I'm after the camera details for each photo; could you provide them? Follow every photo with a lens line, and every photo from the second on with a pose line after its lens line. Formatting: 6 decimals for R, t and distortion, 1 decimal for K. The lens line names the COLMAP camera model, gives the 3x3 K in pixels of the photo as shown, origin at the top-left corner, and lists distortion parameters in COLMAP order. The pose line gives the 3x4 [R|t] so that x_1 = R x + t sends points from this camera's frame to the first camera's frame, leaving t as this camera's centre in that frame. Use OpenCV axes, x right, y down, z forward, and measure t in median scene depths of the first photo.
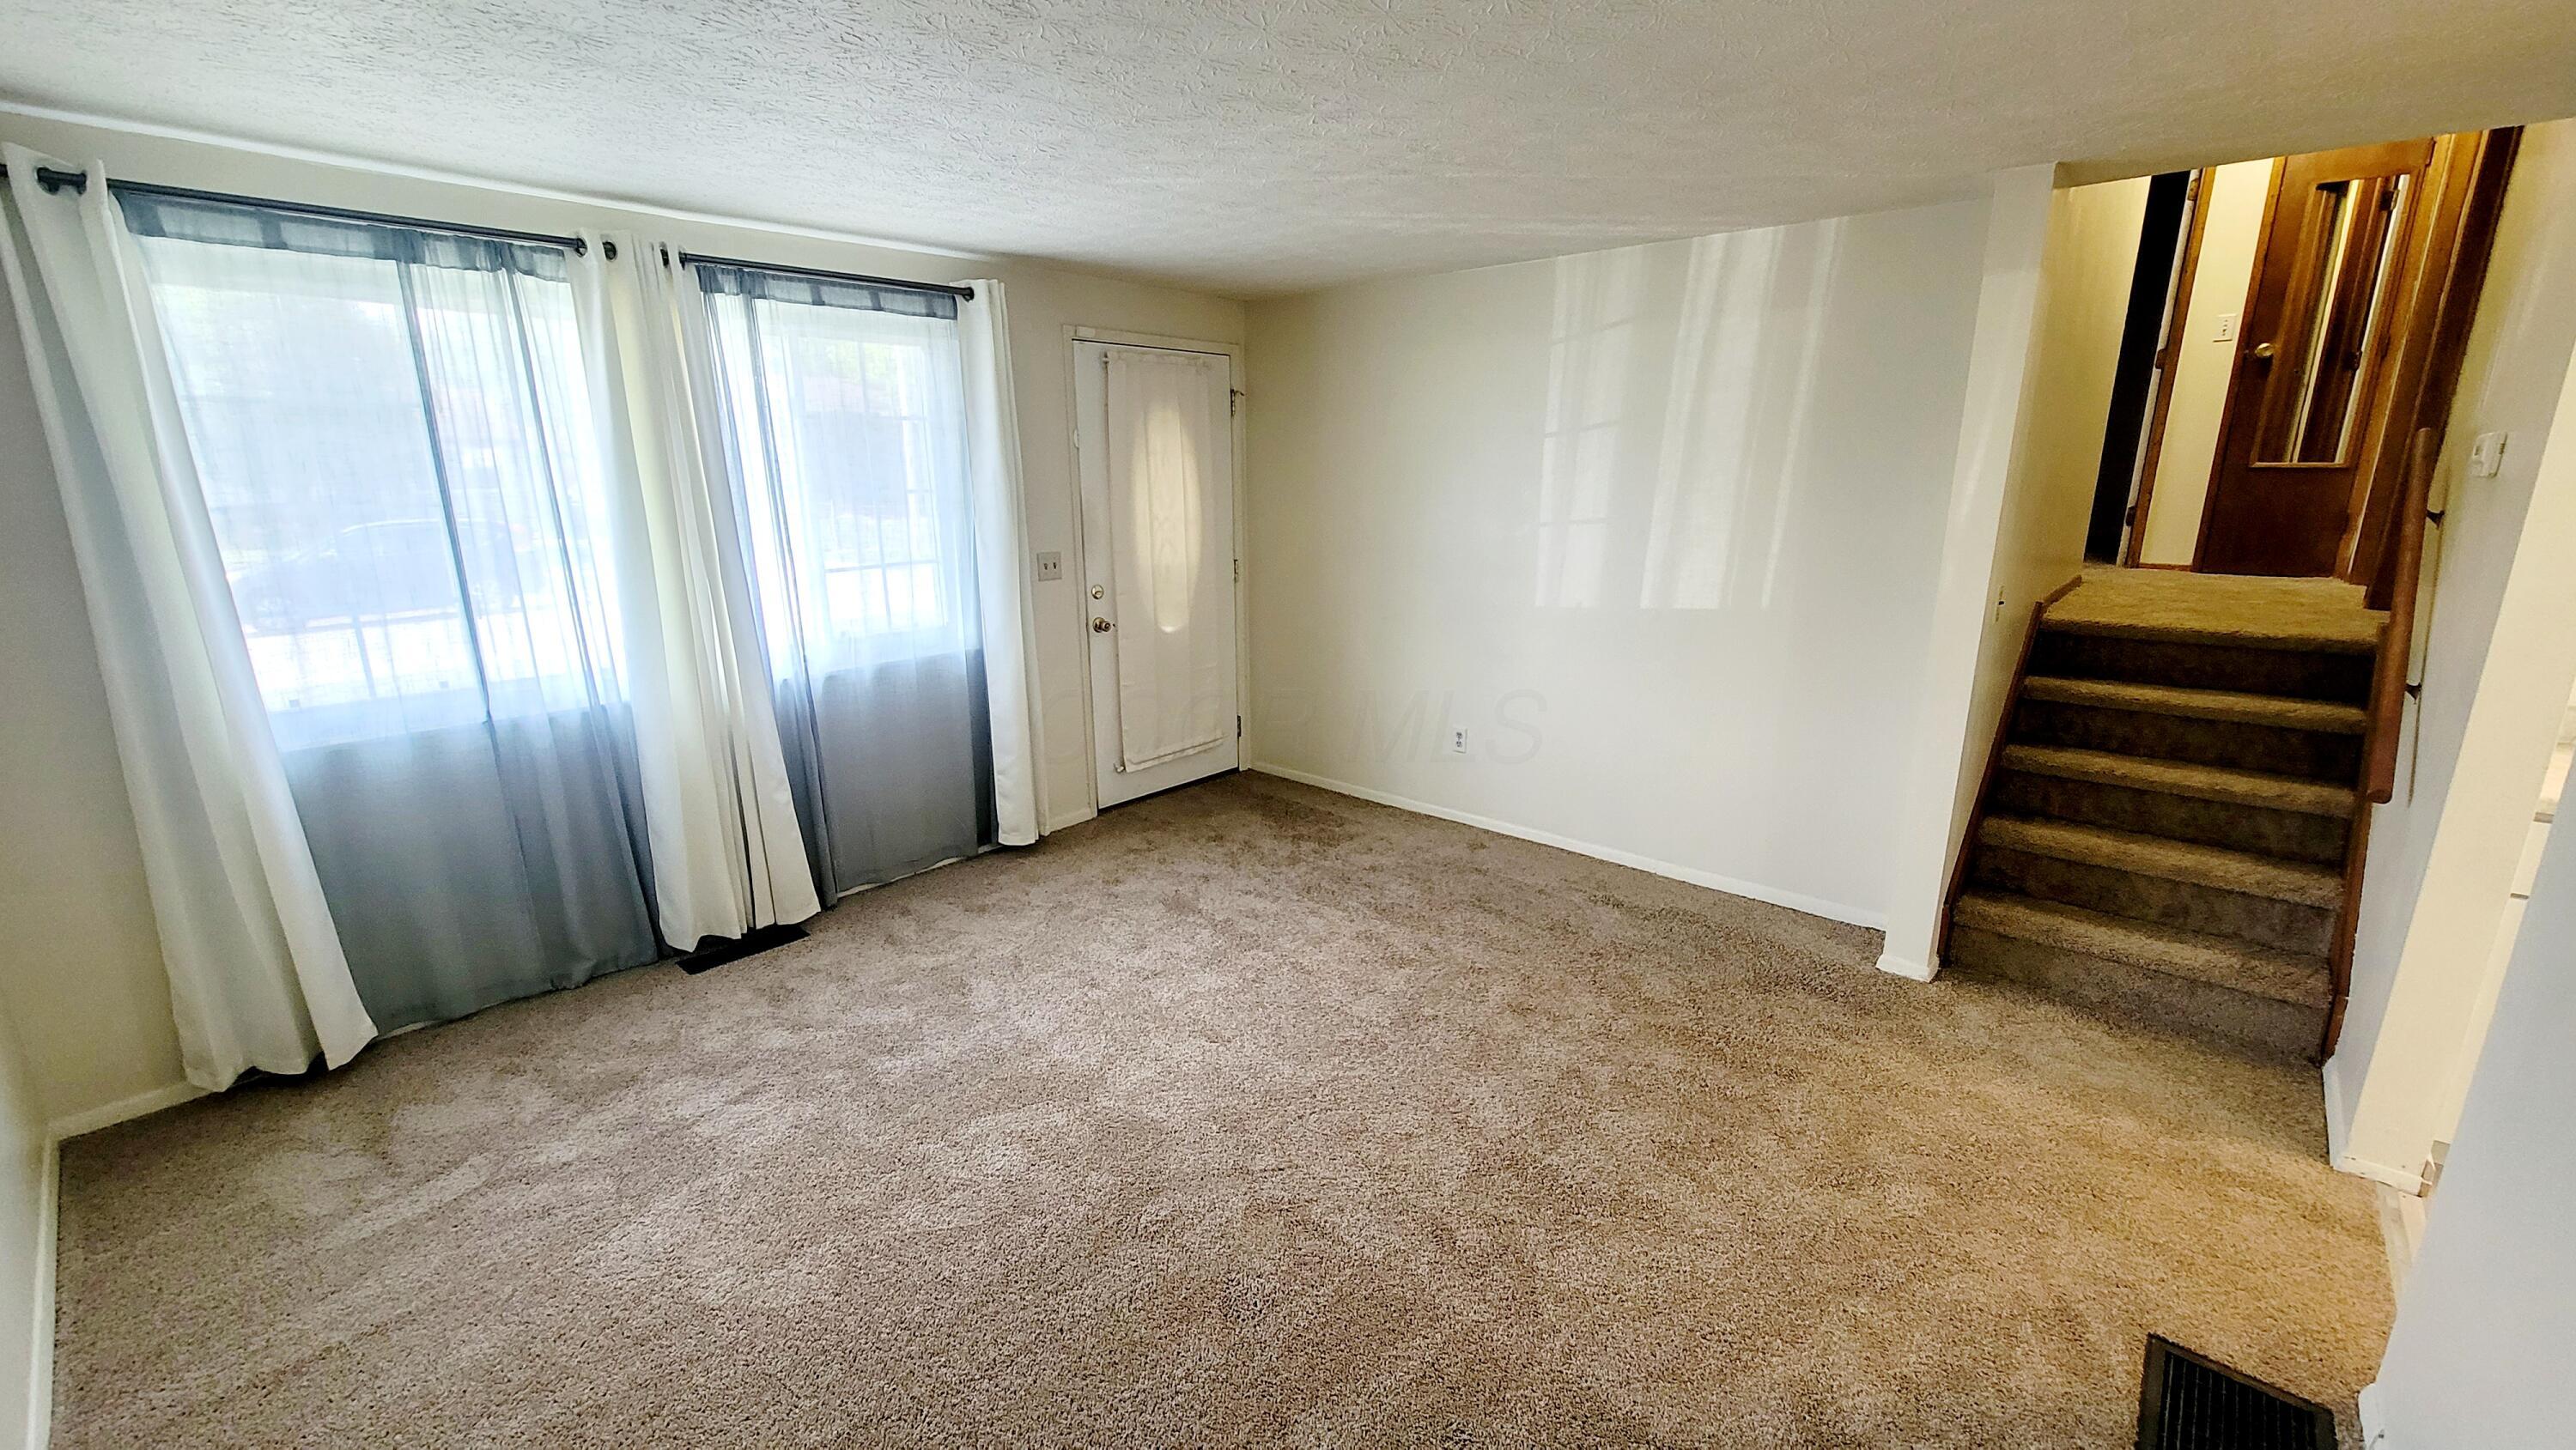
lens RADIAL K [[1045.4, 0, 1301.4], [0, 1045.4, 736.7], [0, 0, 1]] dist [-0.001371, 0.000156]
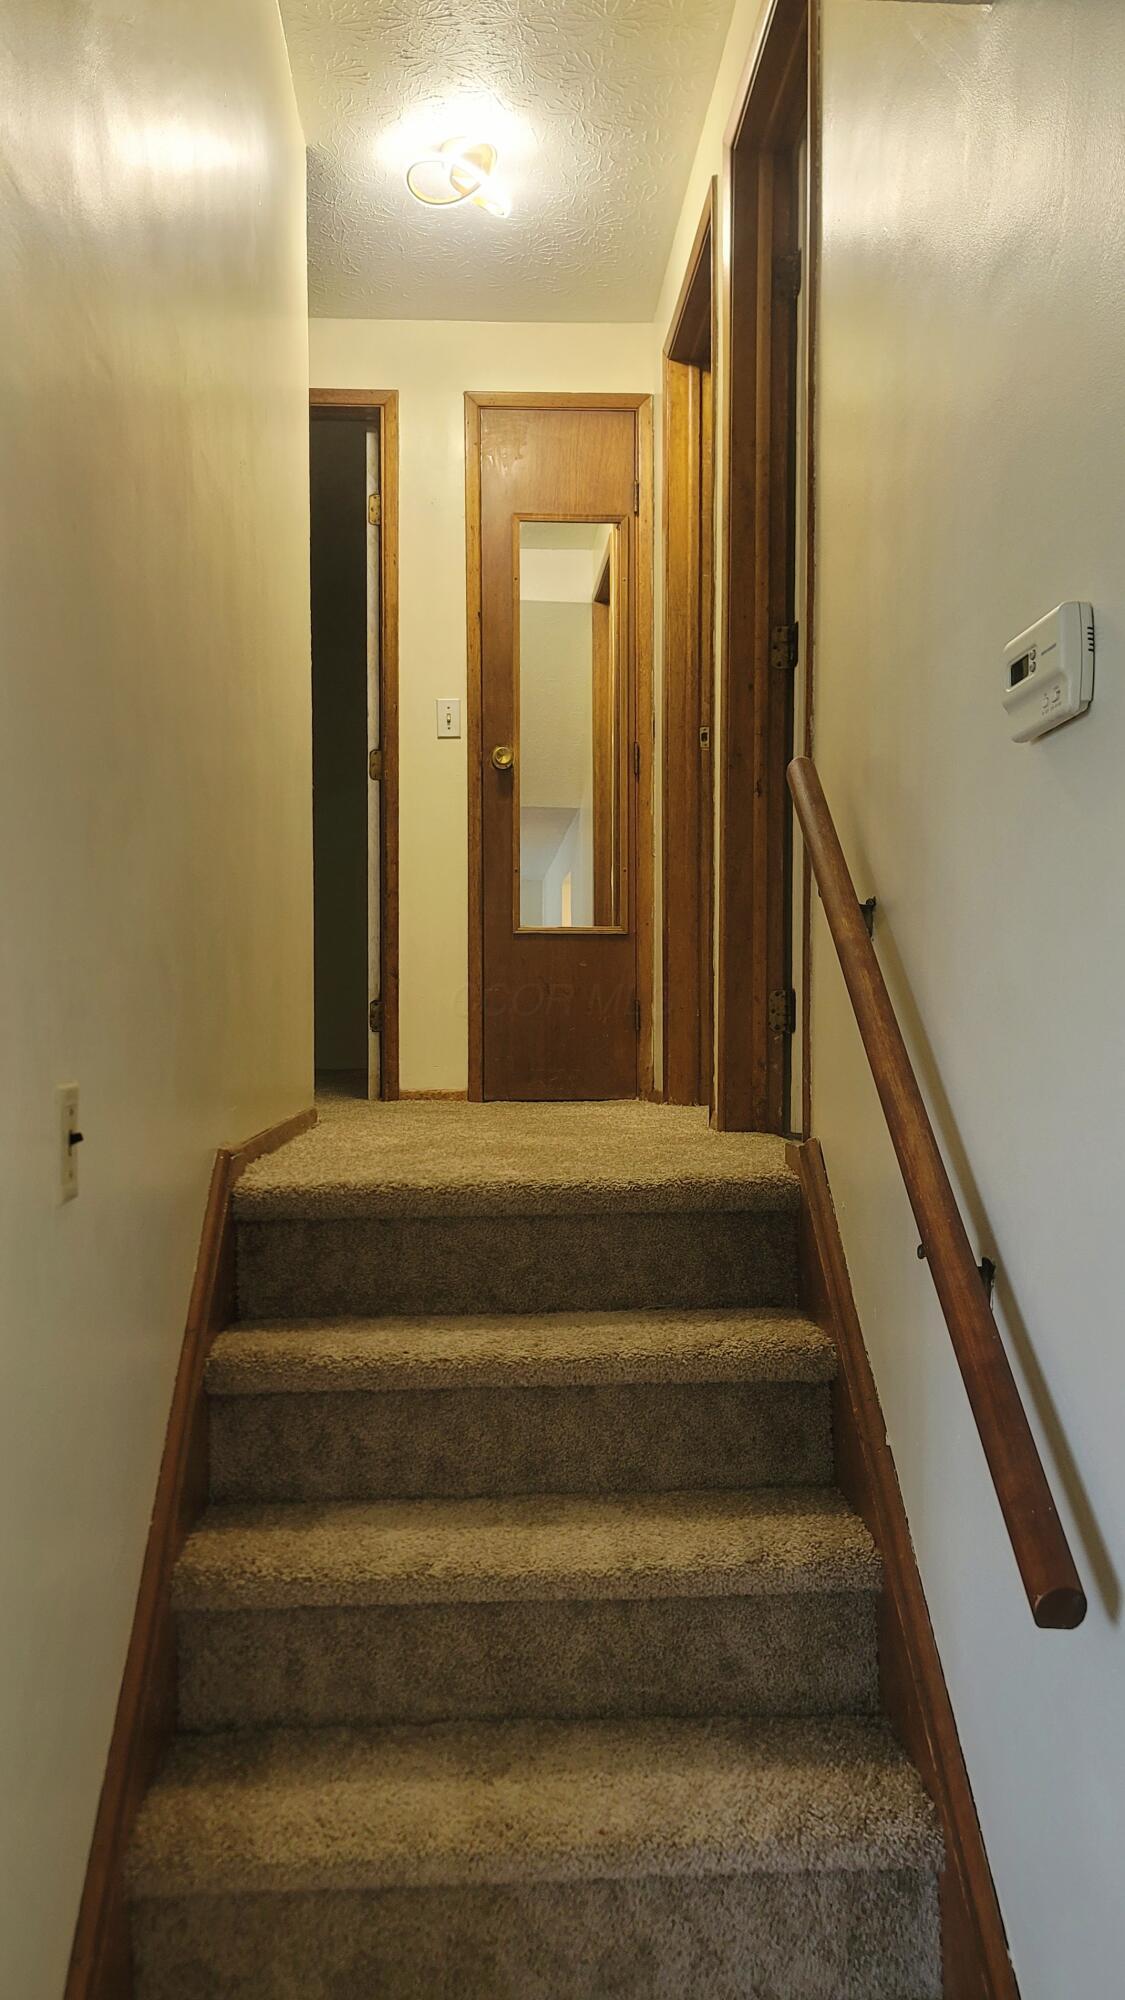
lens RADIAL K [[1503.9, 0, 564.4], [0, 1503.9, 1007.9], [0, 0, 1]] dist [0.054291, 0.001279]
pose [[0.710581, 0.014530, 0.703465, 0.402996], [0.174940, 0.964743, -0.196637, -0.043404], [-0.681521, 0.262791, 0.682986, 0.512166]]
